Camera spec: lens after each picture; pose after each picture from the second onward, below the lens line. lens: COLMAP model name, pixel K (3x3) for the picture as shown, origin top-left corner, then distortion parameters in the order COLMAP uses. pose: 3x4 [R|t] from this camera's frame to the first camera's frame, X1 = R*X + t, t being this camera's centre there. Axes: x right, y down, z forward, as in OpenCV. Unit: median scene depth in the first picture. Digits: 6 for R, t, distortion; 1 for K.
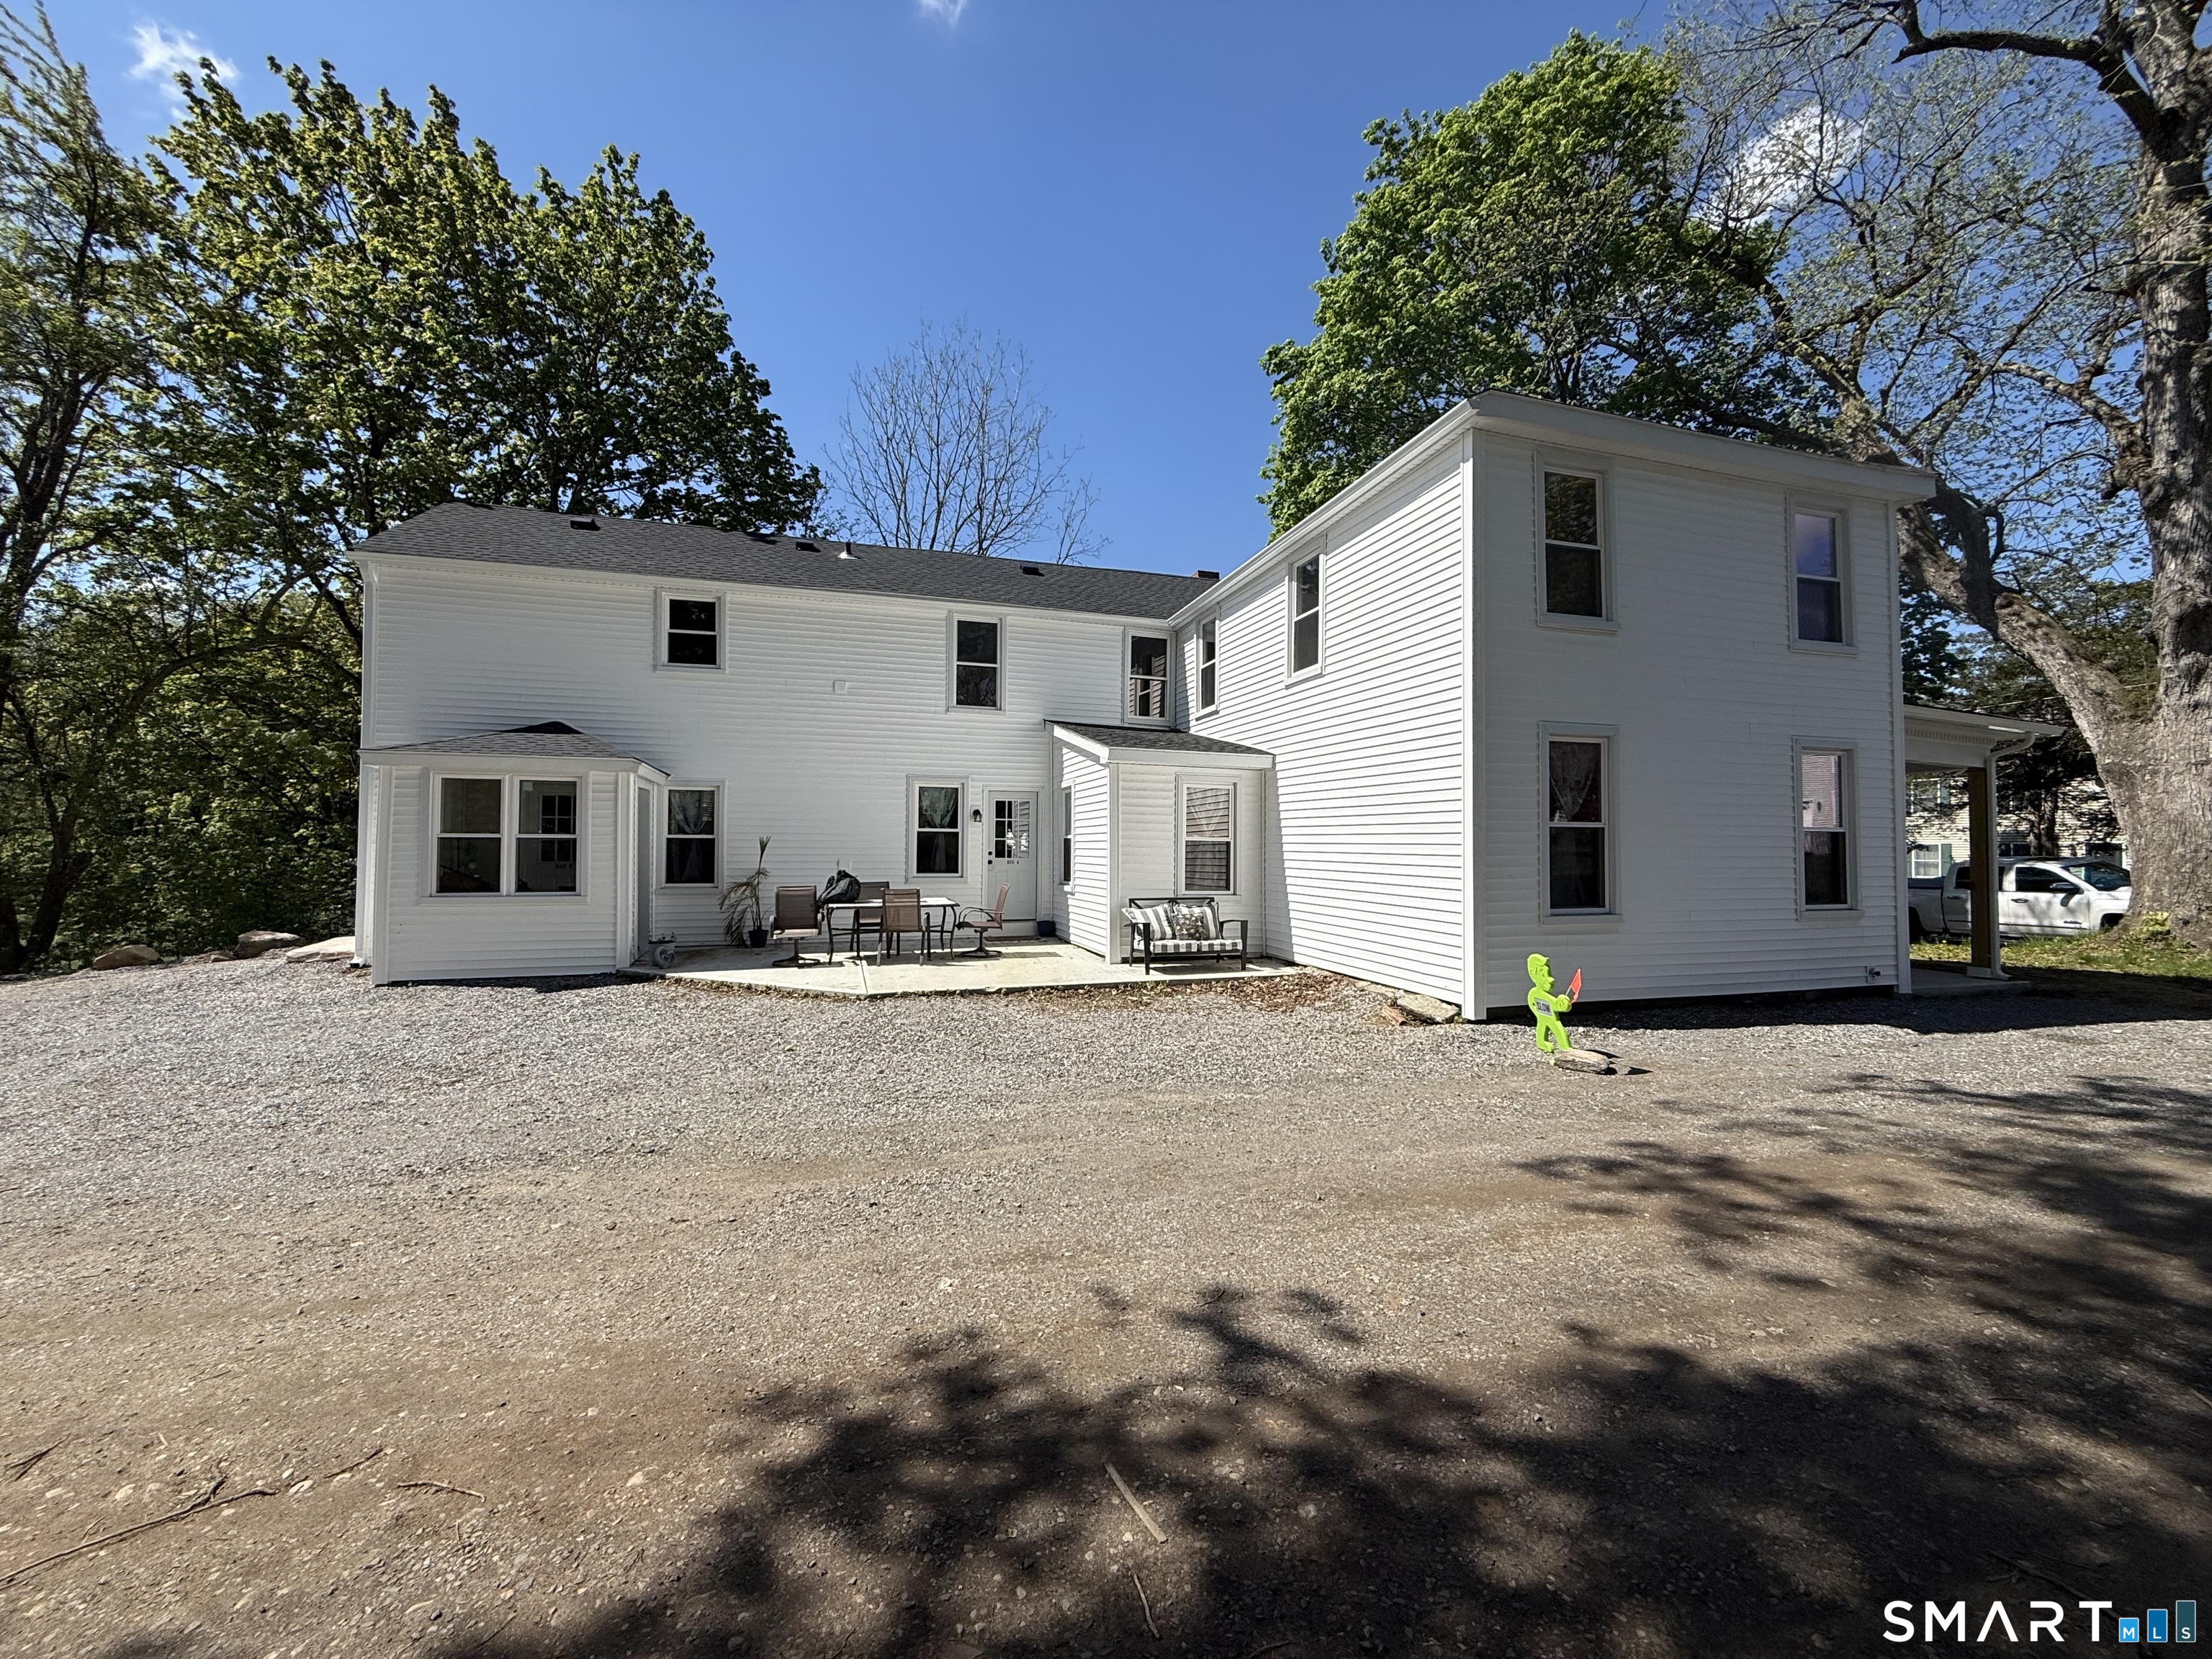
lens RADIAL K [[878.9, 0, 1101.5], [0, 878.9, 830.0], [0, 0, 1]] dist [0.001626, 0.000262]
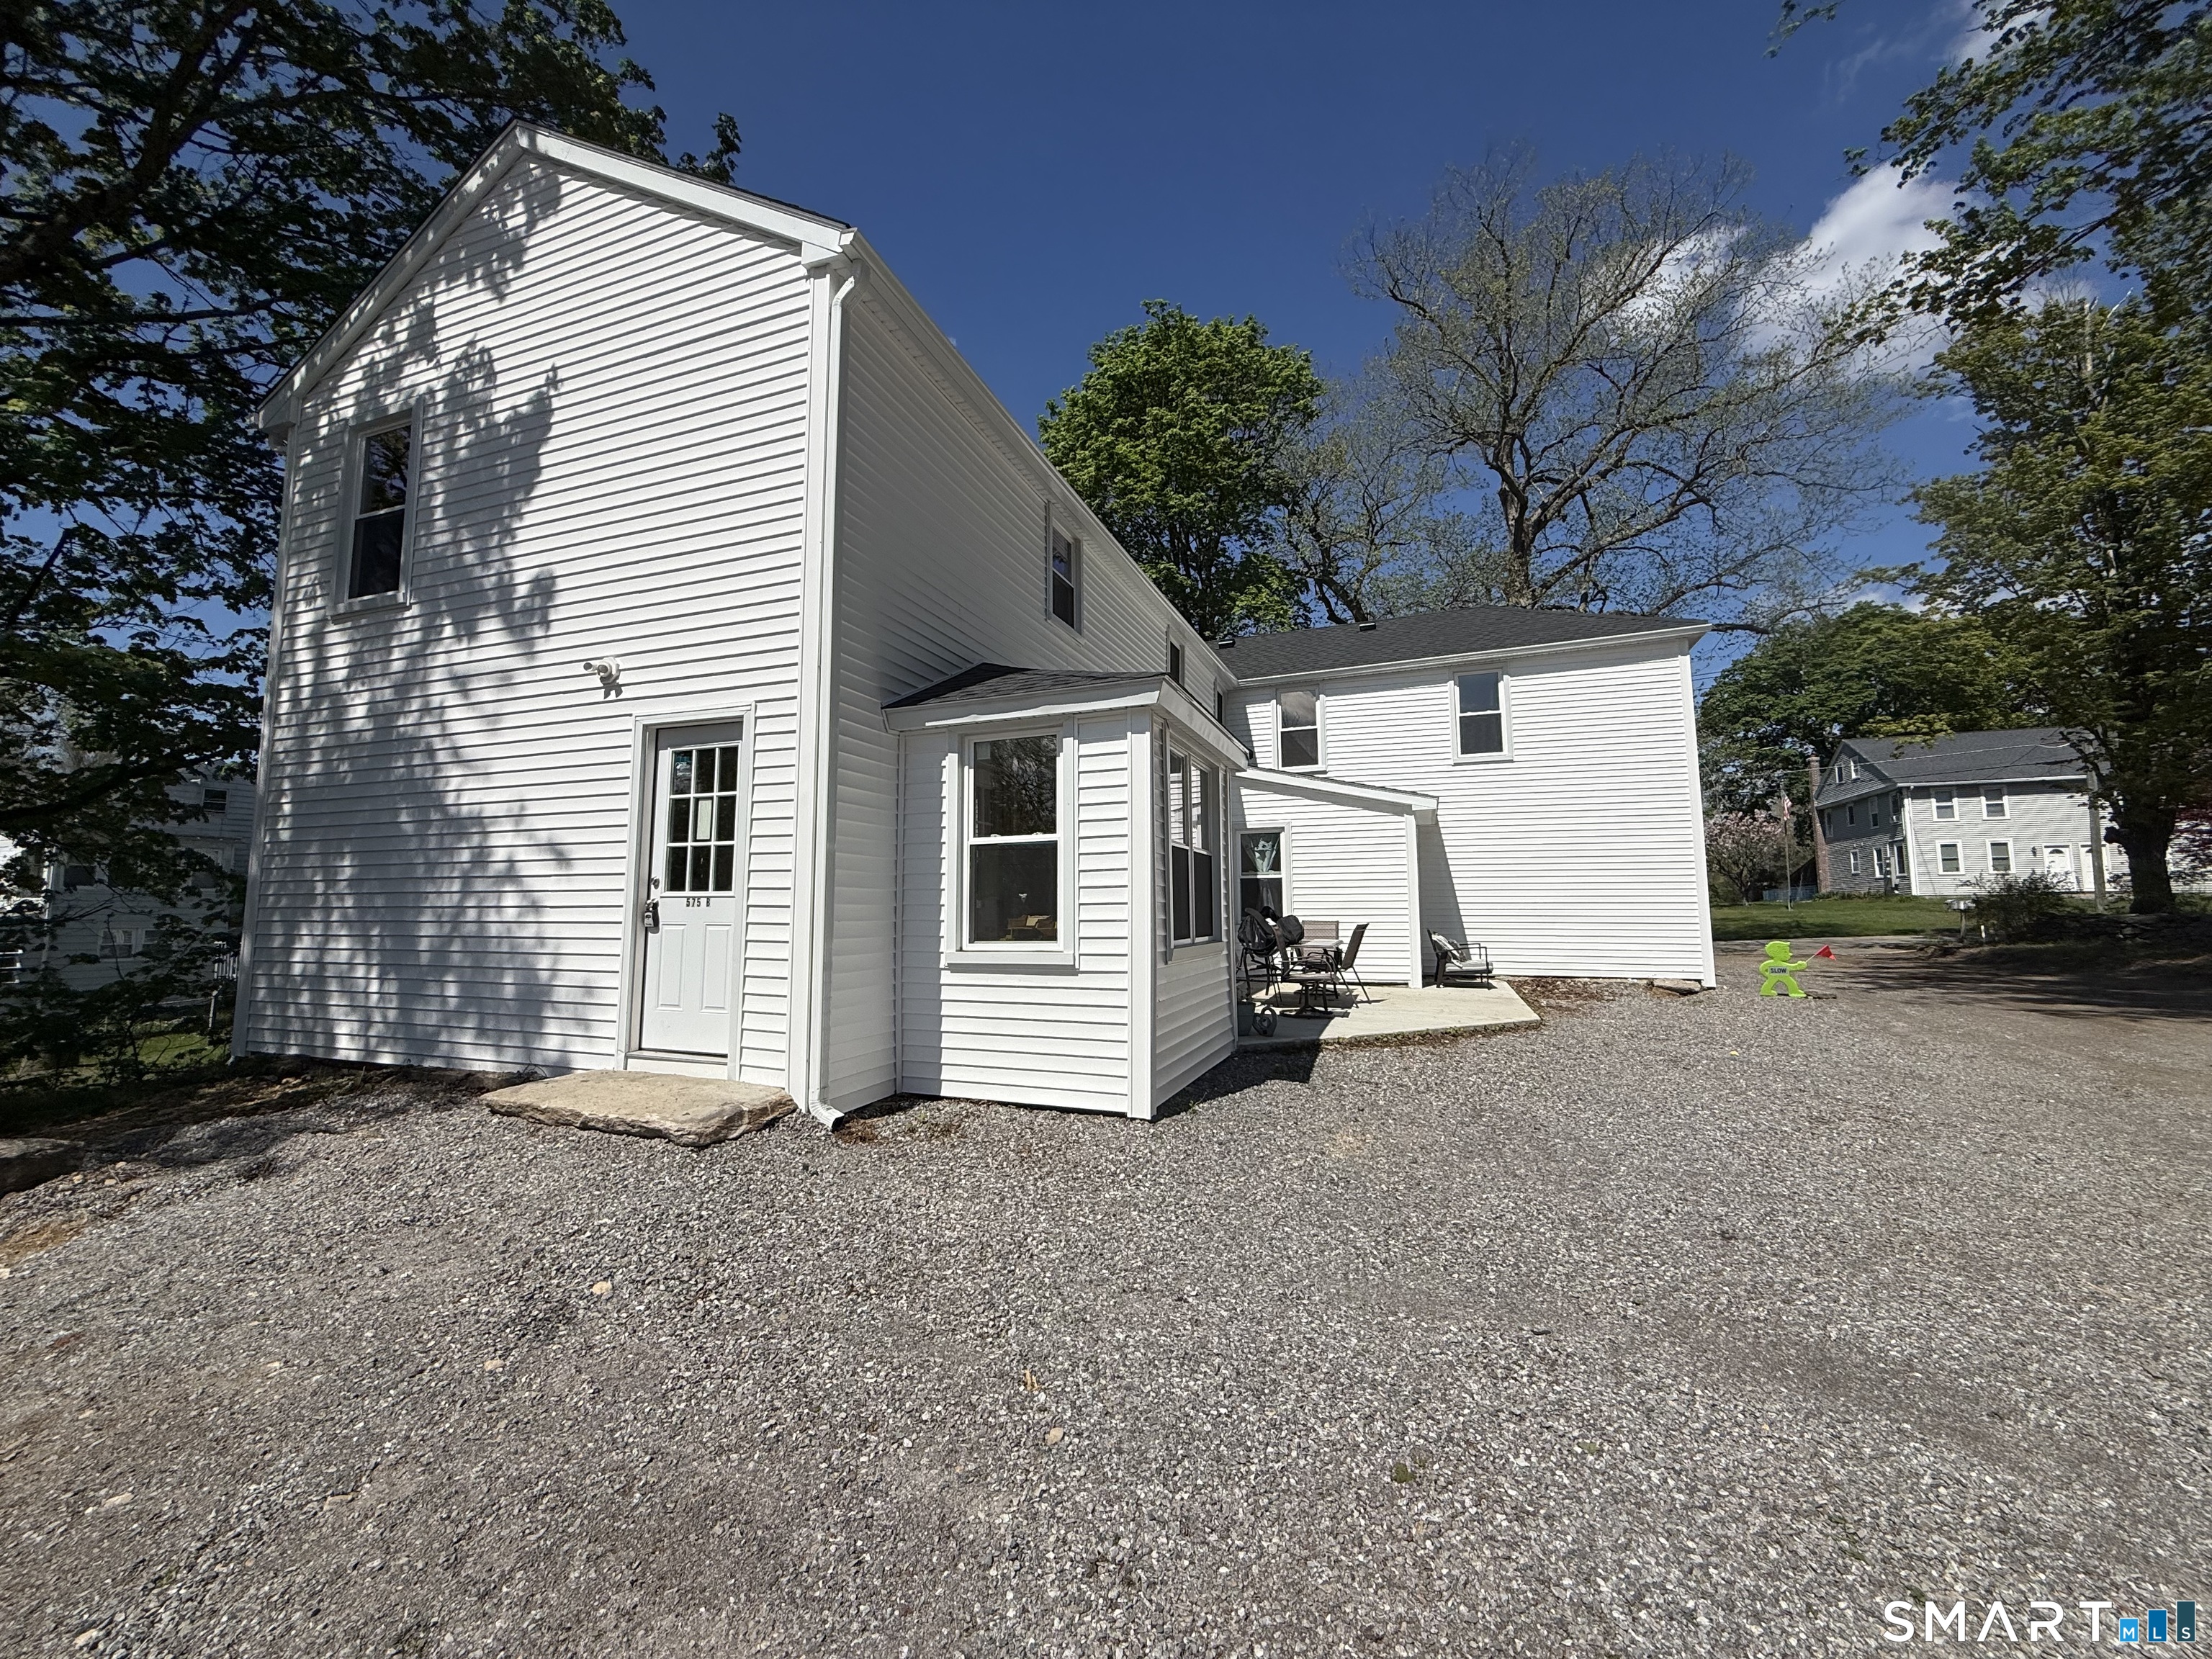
lens RADIAL K [[878.9, 0, 1101.5], [0, 878.9, 830.0], [0, 0, 1]] dist [0.001626, 0.000262]
pose [[0.610459, 0.066651, 0.789239, -1.164119], [-0.007687, 0.996905, -0.078243, 0.042278], [-0.792011, 0.041698, 0.609082, 0.642288]]
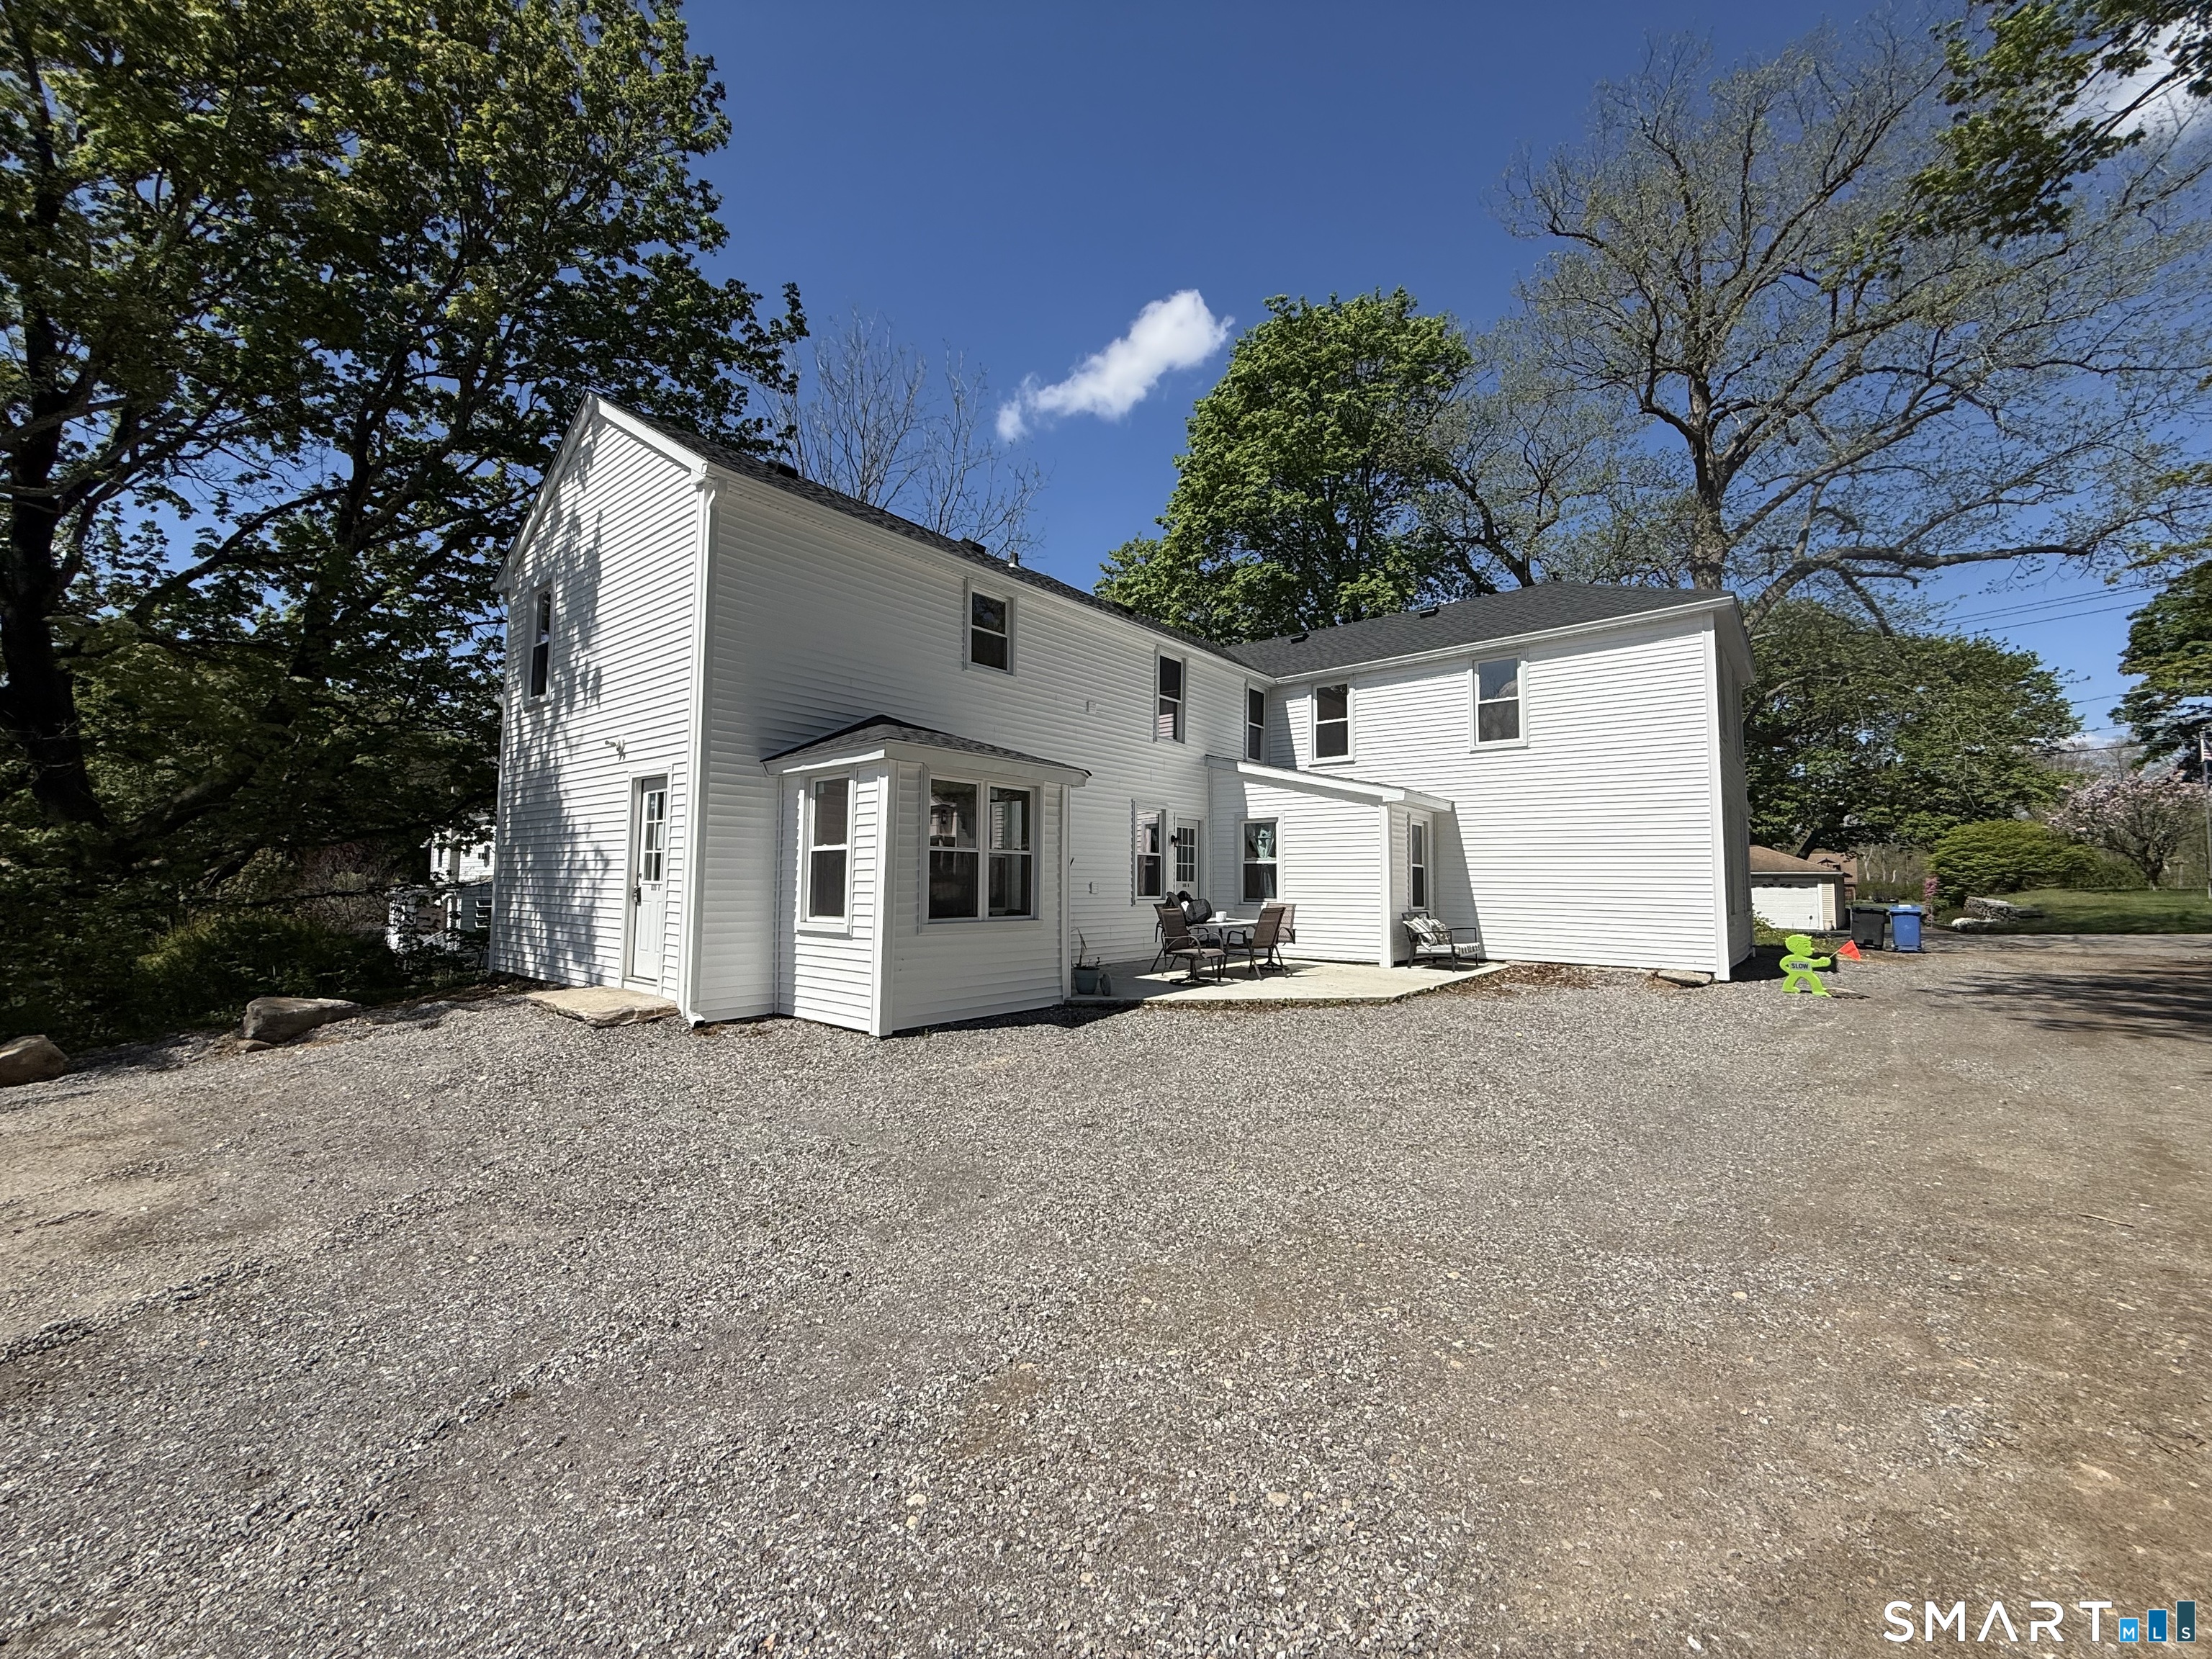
lens RADIAL K [[878.9, 0, 1101.5], [0, 878.9, 830.0], [0, 0, 1]] dist [0.001626, 0.000262]
pose [[0.832019, 0.035775, 0.553592, -1.012358], [-0.015052, 0.999007, -0.041937, 0.020080], [-0.554543, 0.026560, 0.831731, 0.215051]]
